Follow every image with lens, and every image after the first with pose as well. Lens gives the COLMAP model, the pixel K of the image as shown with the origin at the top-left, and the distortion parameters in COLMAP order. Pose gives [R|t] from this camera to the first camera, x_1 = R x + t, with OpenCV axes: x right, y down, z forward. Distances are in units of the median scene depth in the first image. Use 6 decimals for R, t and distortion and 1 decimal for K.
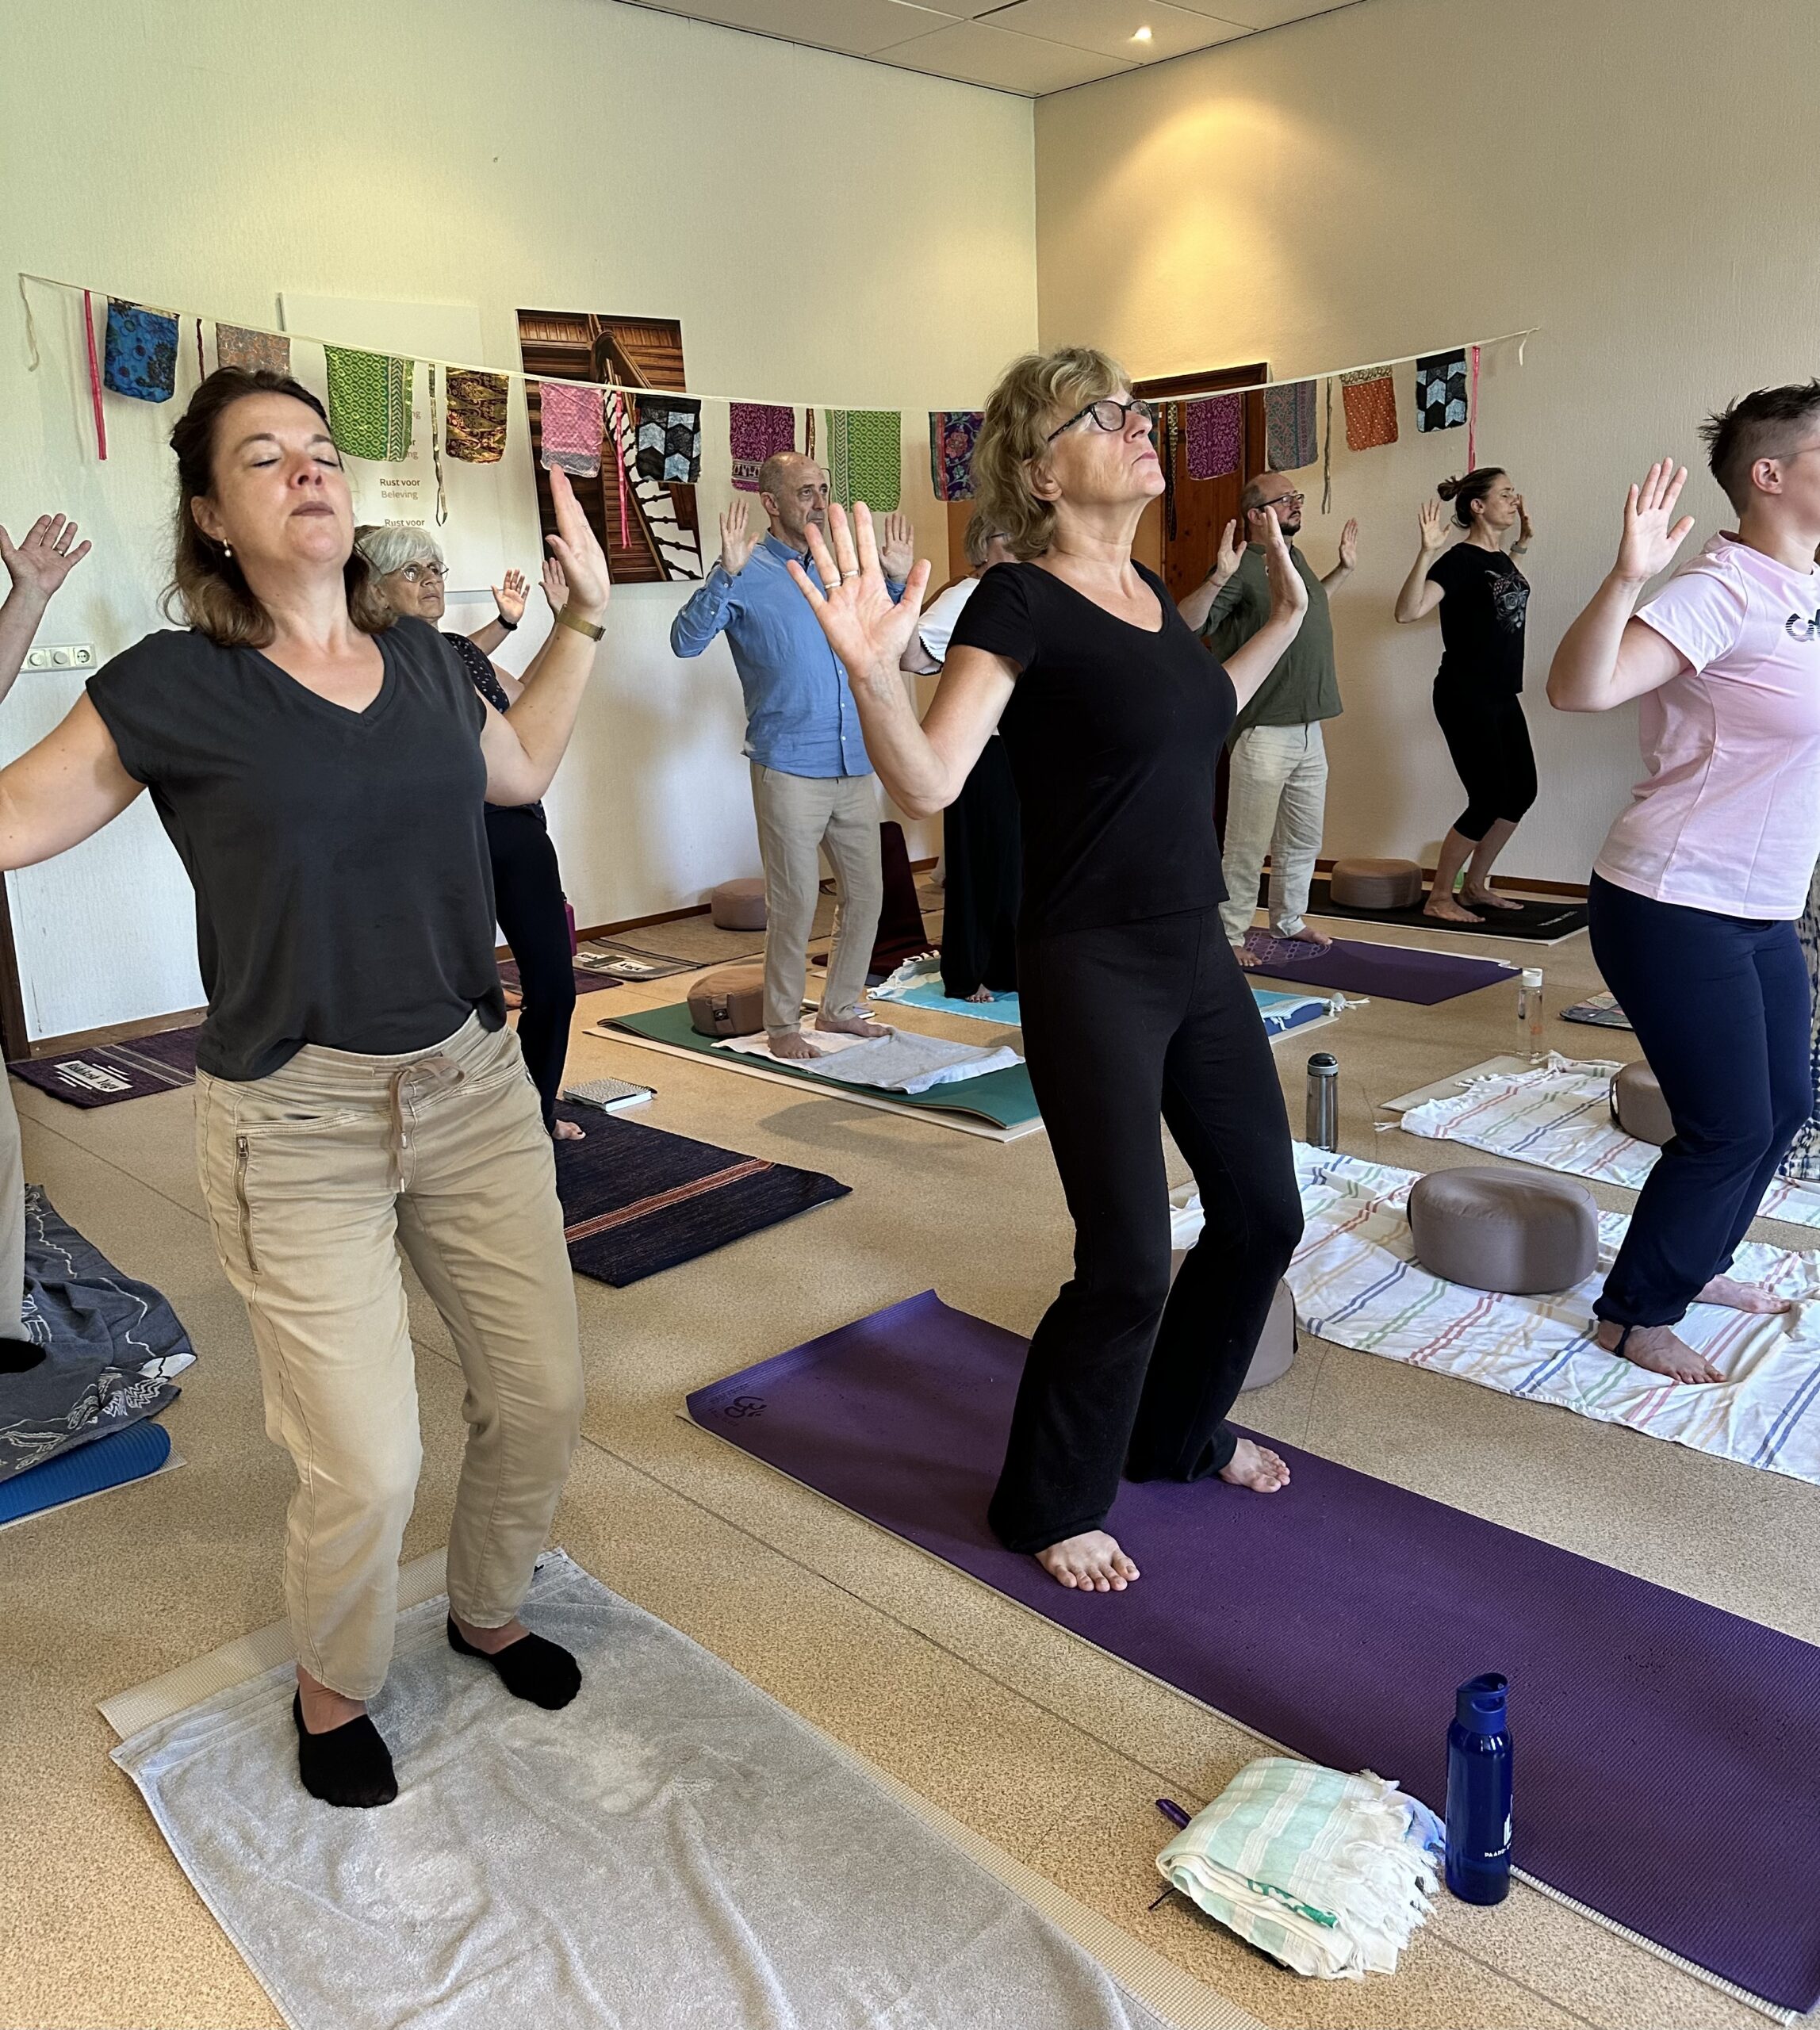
lens RADIAL K [[1722.3, 0, 901.1], [0, 1722.3, 921.4], [0, 0, 1]] dist [0.145082, -0.269695]
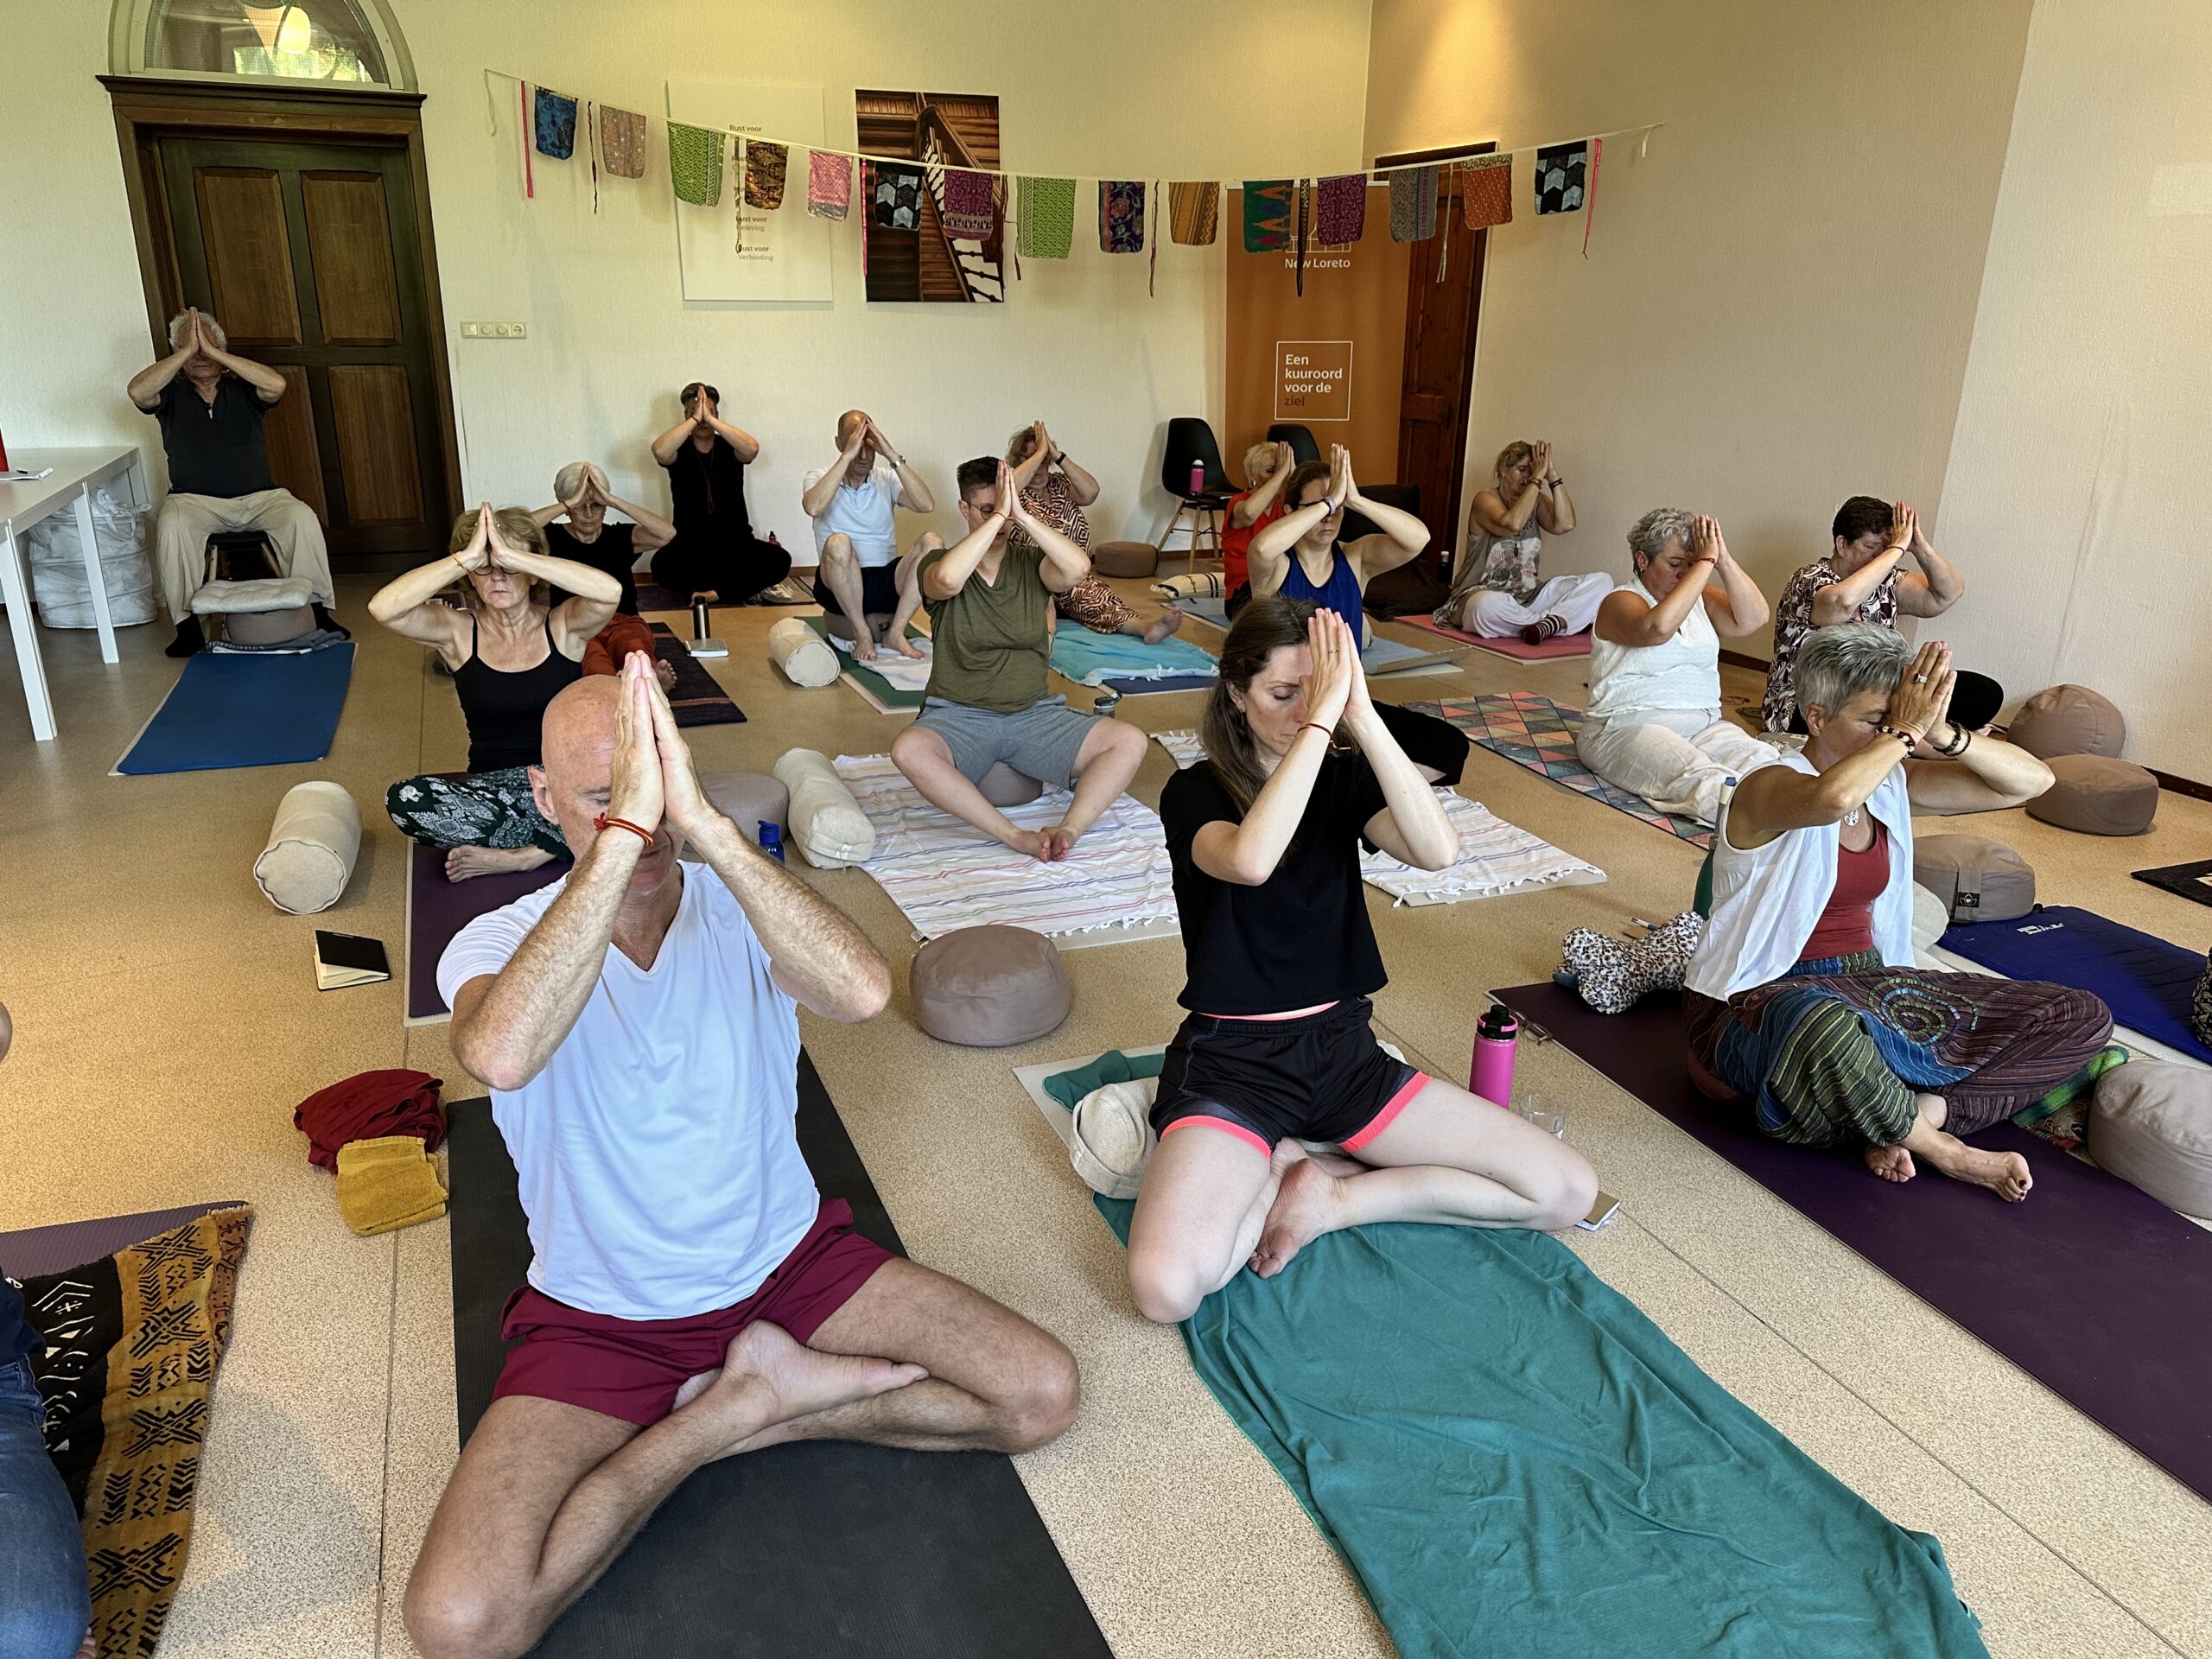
lens RADIAL K [[1617.7, 0, 1106.0], [0, 1617.7, 829.5], [0, 0, 1]] dist [0.022969, -0.007310]
pose [[0.922876, 0.175930, -0.342562, 0.488049], [-0.130989, 0.979914, 0.150368, -0.003597], [0.362135, -0.093899, 0.927384, -0.147805]]
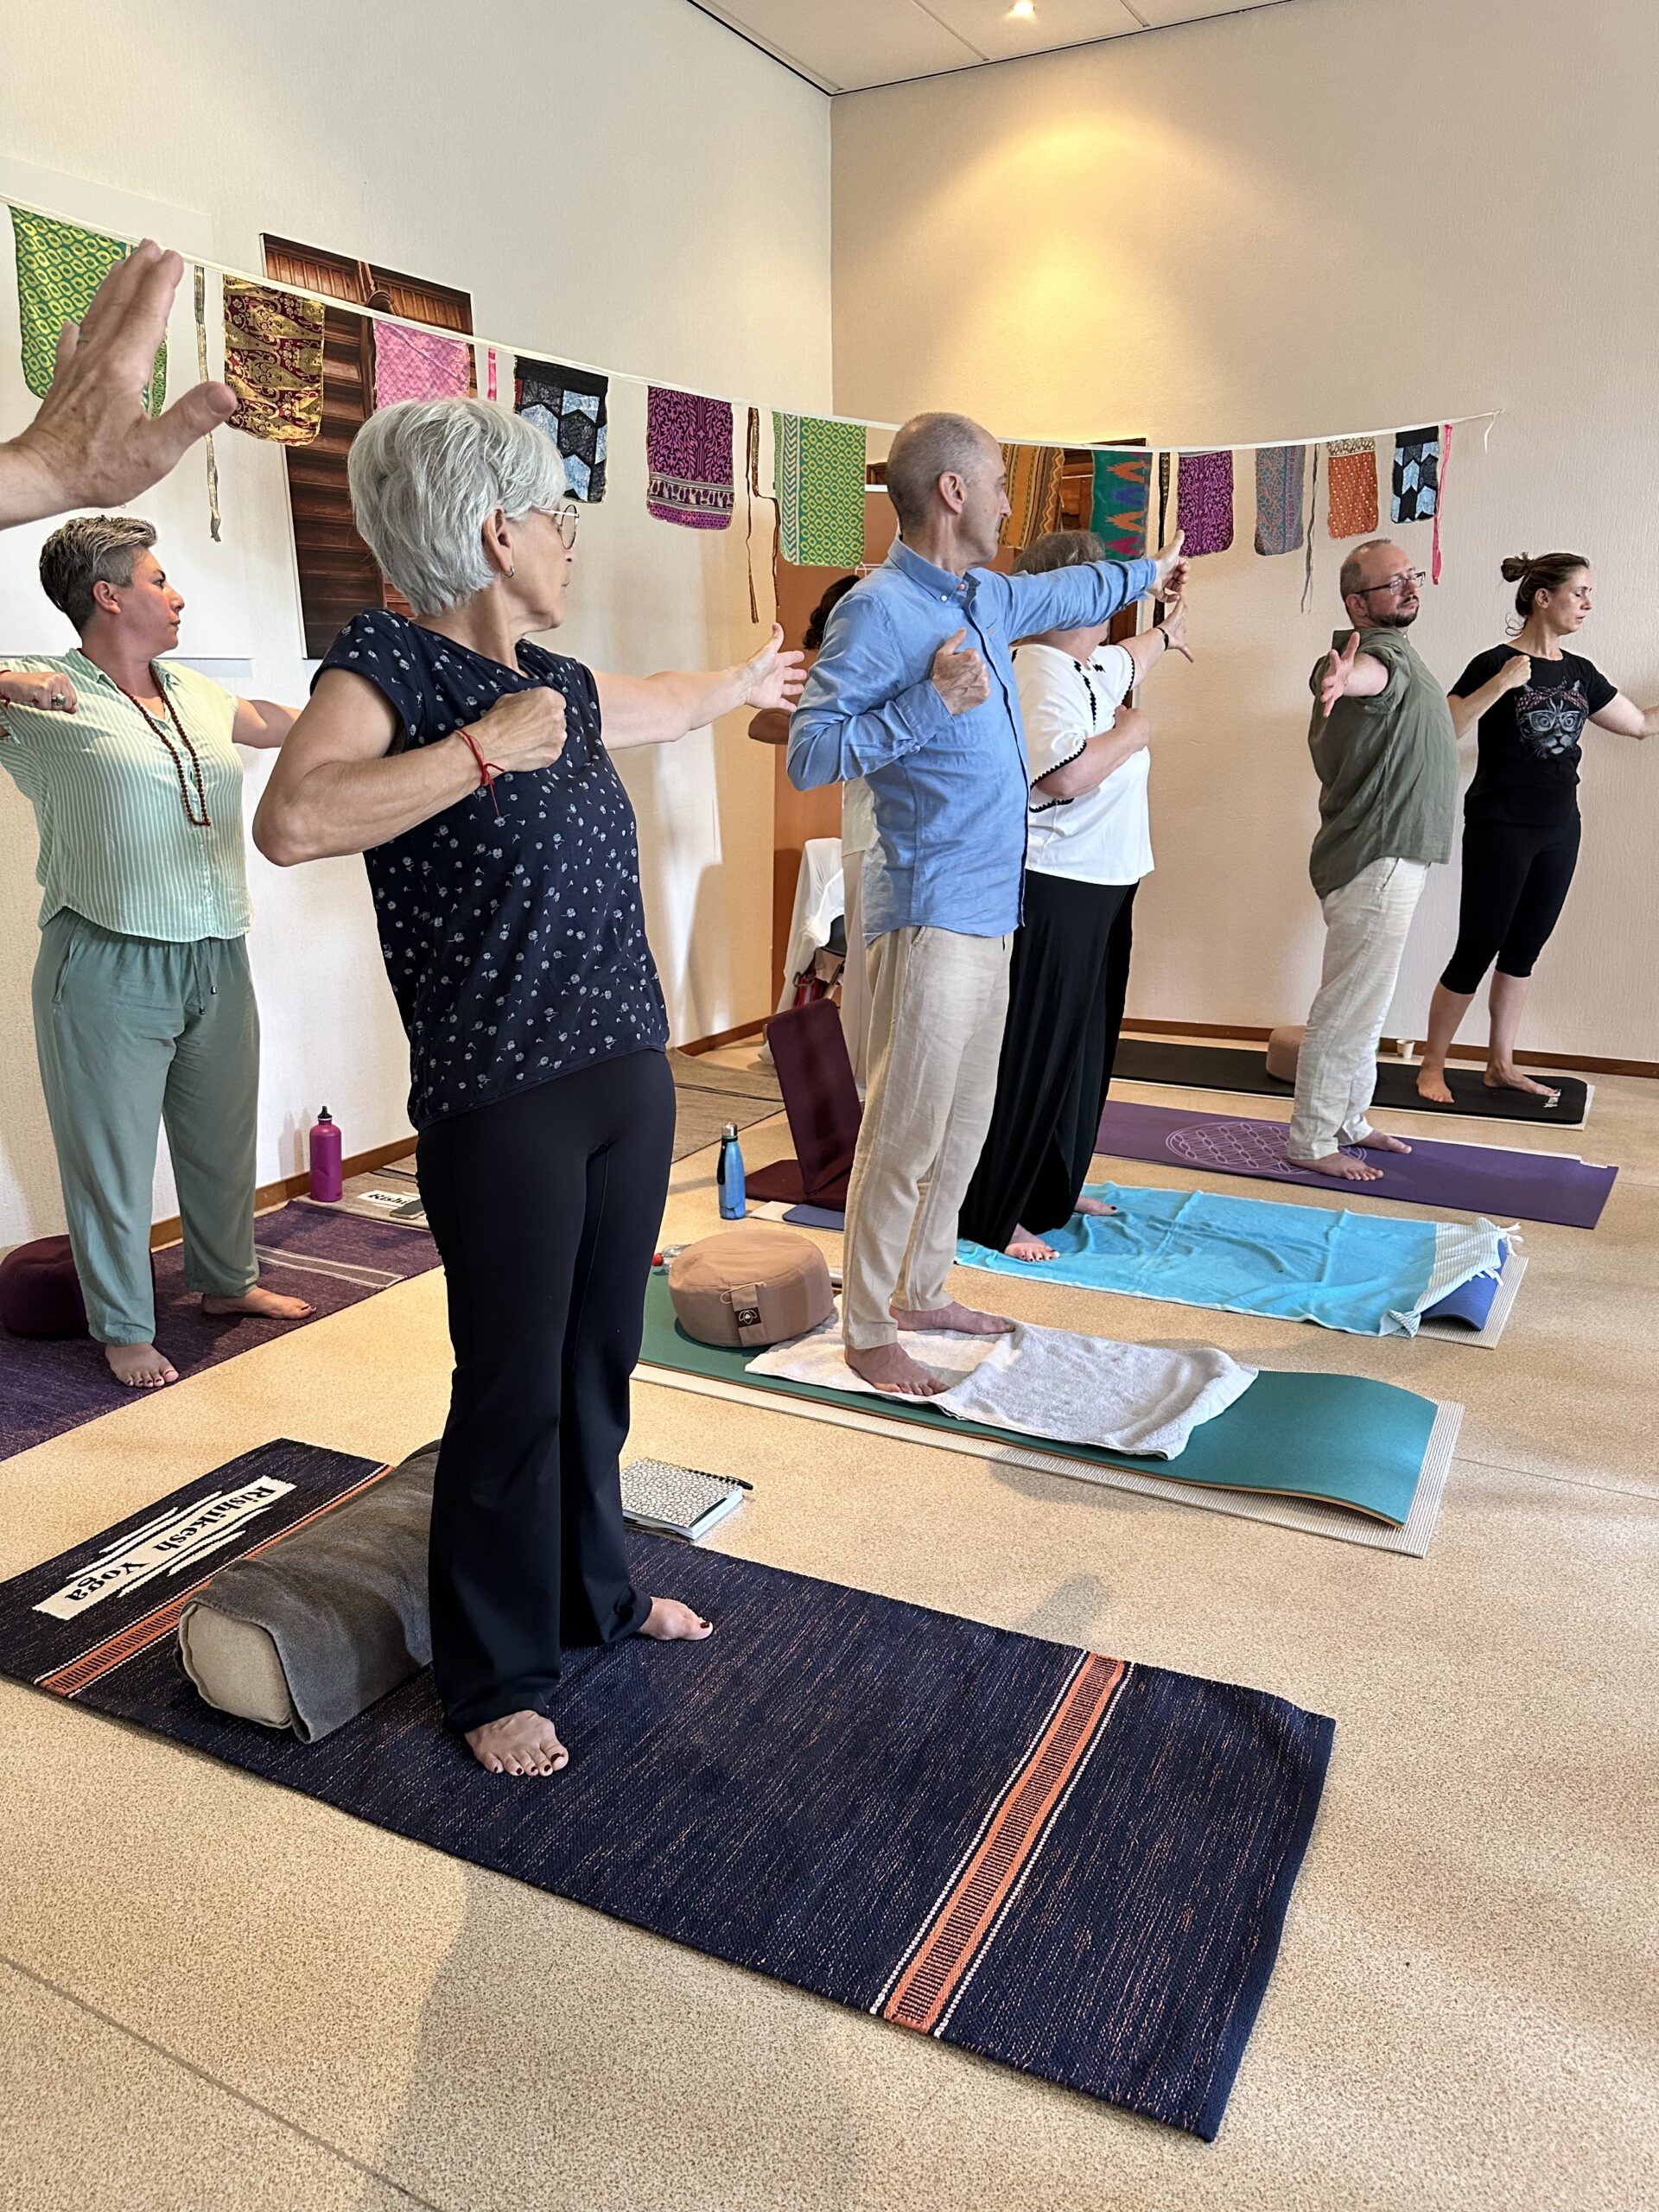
lens RADIAL K [[1576.2, 0, 829.5], [0, 1576.2, 1106.0], [0, 0, 1]] dist [0.001822, 0.002305]
pose [[0.956494, -0.036743, 0.289428, -0.199153], [0.023442, 0.998509, 0.049293, -0.043781], [-0.290808, -0.040363, 0.955930, 0.351629]]
